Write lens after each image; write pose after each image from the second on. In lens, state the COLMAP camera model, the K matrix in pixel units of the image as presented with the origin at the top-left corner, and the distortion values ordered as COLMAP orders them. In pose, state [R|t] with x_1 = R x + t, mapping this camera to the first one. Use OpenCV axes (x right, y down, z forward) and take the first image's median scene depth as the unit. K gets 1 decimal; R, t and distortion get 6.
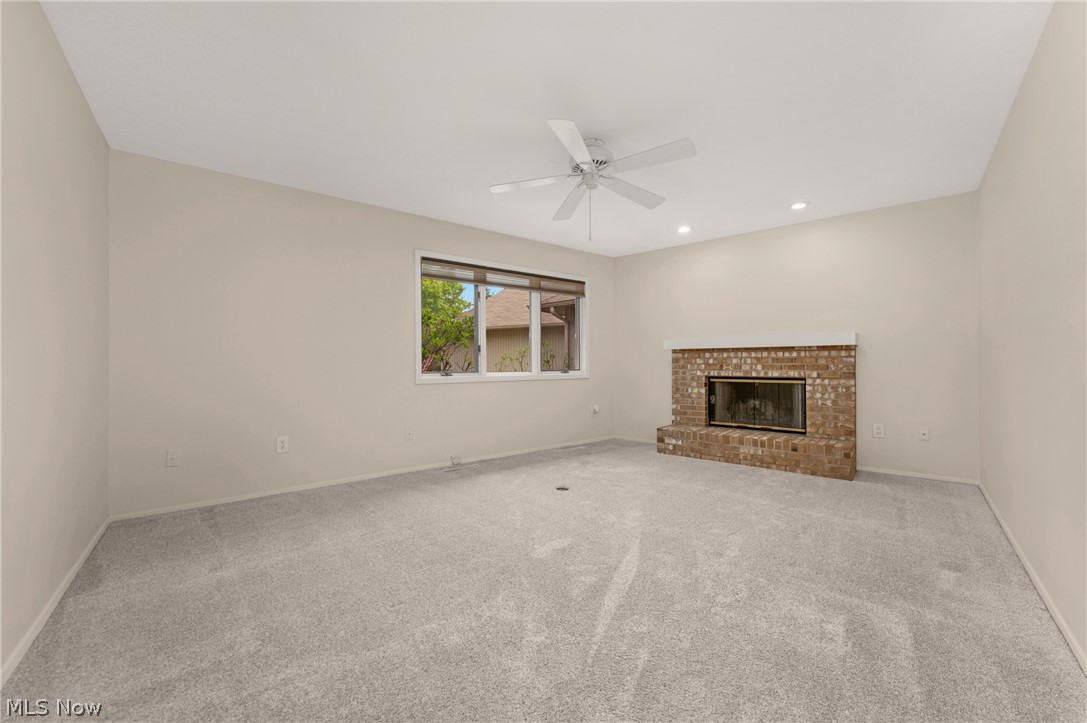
lens RADIAL K [[432.8, 0, 544.0], [0, 432.8, 363.6], [0, 0, 1]] dist [0.015620, 0.000027]
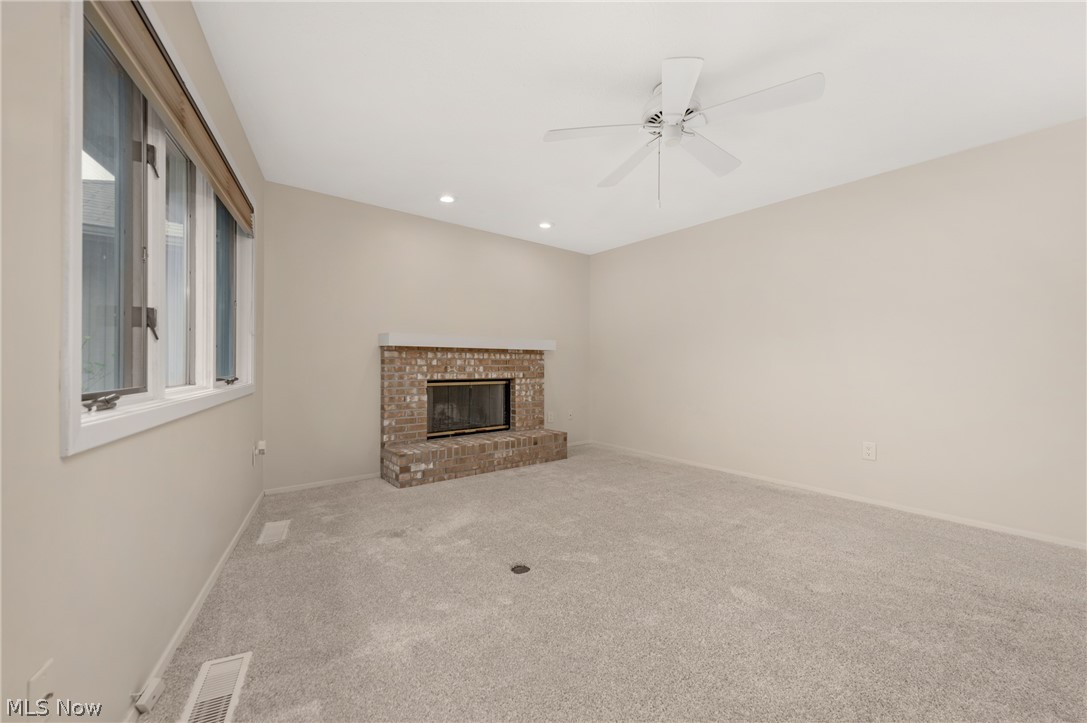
lens RADIAL K [[432.8, 0, 547.1], [0, 432.8, 361.9], [0, 0, 1]] dist [0.015620, 0.000027]
pose [[0.179731, 0.011107, 0.983653, -0.431434], [0.000066, 0.999936, -0.011303, 0.003482], [-0.983716, 0.002097, 0.179719, 0.668178]]
